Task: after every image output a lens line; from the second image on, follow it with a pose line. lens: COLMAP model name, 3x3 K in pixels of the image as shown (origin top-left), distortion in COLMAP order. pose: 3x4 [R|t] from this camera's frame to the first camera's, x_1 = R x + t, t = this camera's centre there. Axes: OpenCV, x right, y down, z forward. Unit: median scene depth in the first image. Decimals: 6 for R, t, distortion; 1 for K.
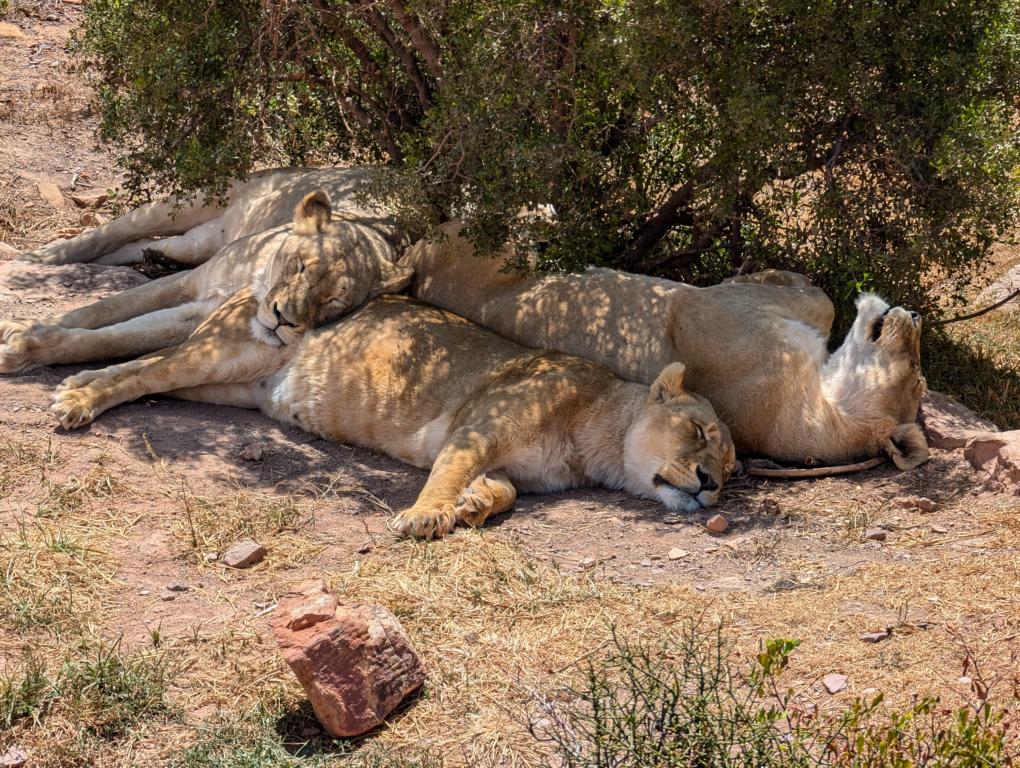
lens RADIAL K [[3243.8, 0, 520.0], [0, 3243.8, 387.7], [0, 0, 1]] dist [1.054475, 0.000000]
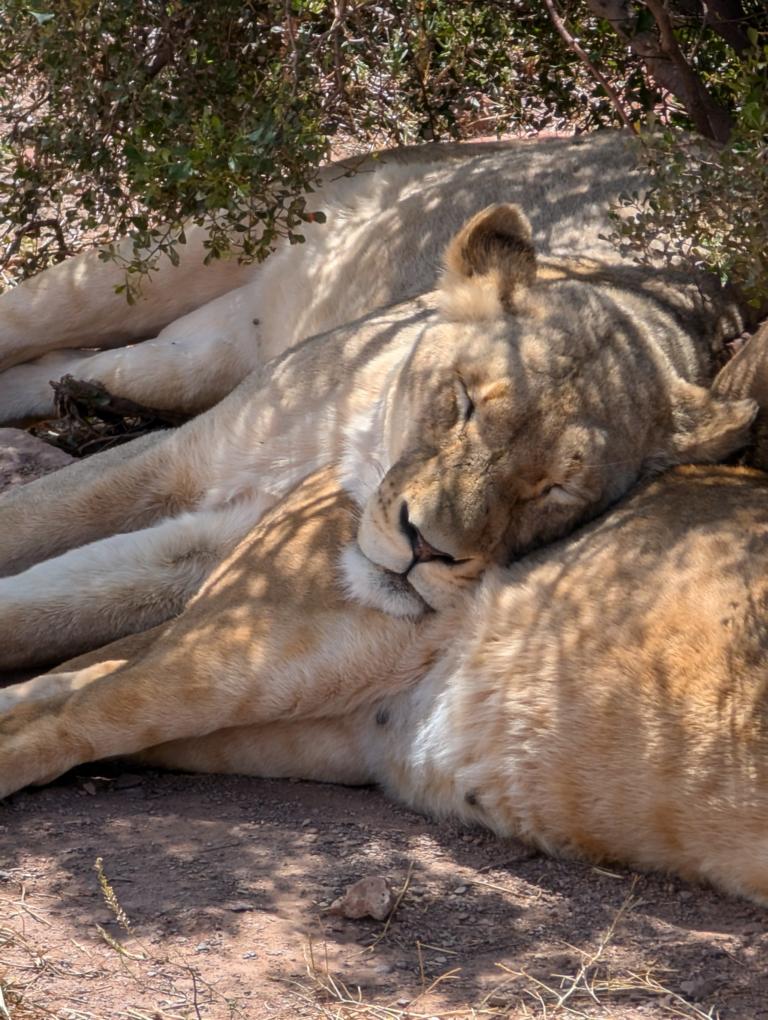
lens RADIAL K [[6520.0, 0, 384.7], [0, 6520.0, 508.1], [0, 0, 1]] dist [0.101950, 0.000000]
pose [[0.995004, -0.062477, -0.077869, -0.018032], [0.059346, 0.997358, -0.041899, 0.006265], [0.080281, 0.037068, 0.996083, 0.244665]]
